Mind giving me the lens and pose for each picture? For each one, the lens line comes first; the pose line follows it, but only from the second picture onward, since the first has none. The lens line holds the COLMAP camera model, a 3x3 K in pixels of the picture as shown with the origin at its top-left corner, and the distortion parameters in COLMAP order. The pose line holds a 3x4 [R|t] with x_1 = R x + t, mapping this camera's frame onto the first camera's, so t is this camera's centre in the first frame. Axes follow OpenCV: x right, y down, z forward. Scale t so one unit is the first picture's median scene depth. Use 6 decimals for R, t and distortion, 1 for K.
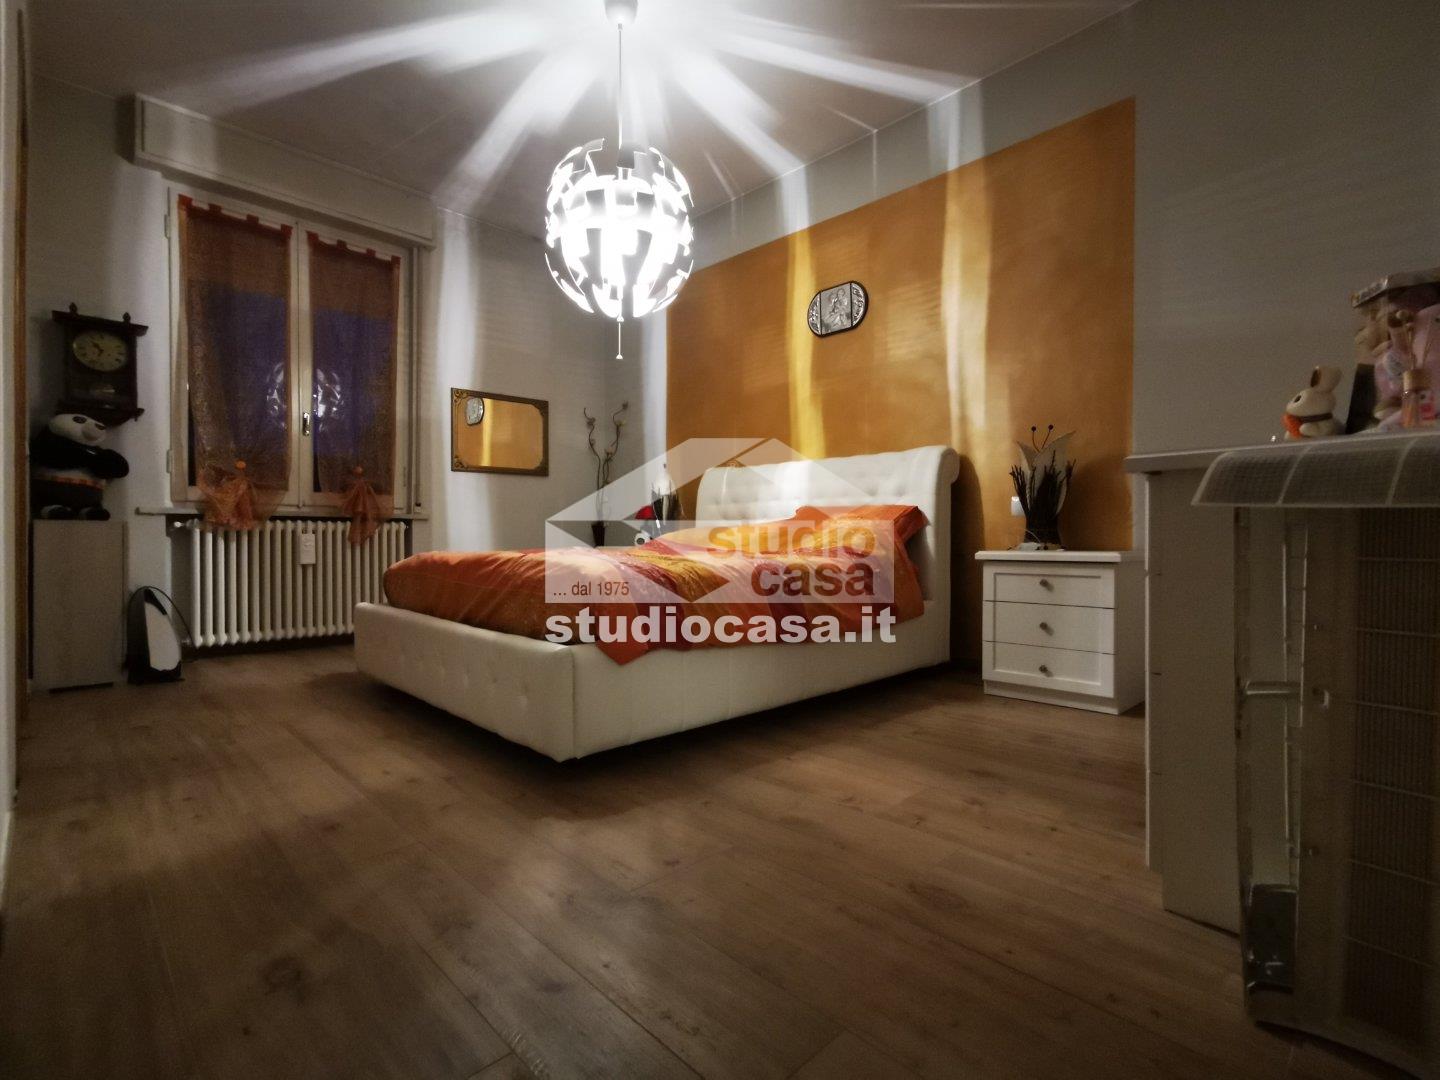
lens RADIAL K [[691.0, 0, 722.0], [0, 691.0, 536.8], [0, 0, 1]] dist [0.004610, 0.002461]
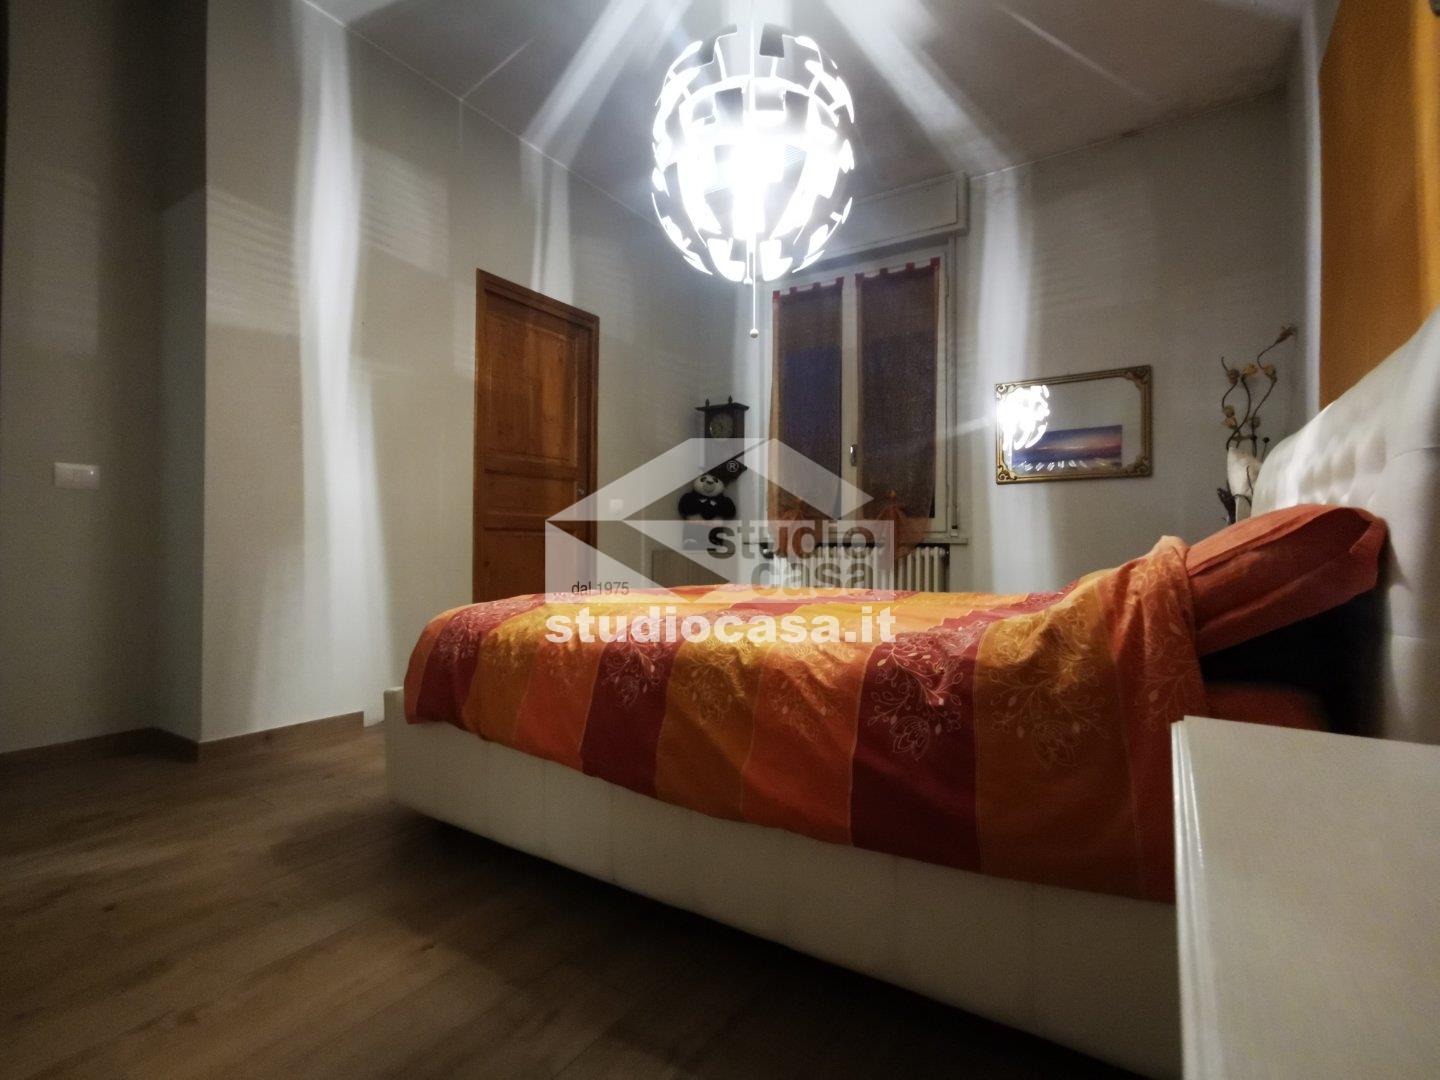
lens RADIAL K [[691.0, 0, 721.7], [0, 691.0, 542.6], [0, 0, 1]] dist [0.004610, 0.002461]
pose [[0.230548, -0.004049, -0.973053, 0.360855], [-0.006858, 0.999960, -0.005786, -0.020453], [0.973037, 0.008007, 0.230511, 0.522997]]
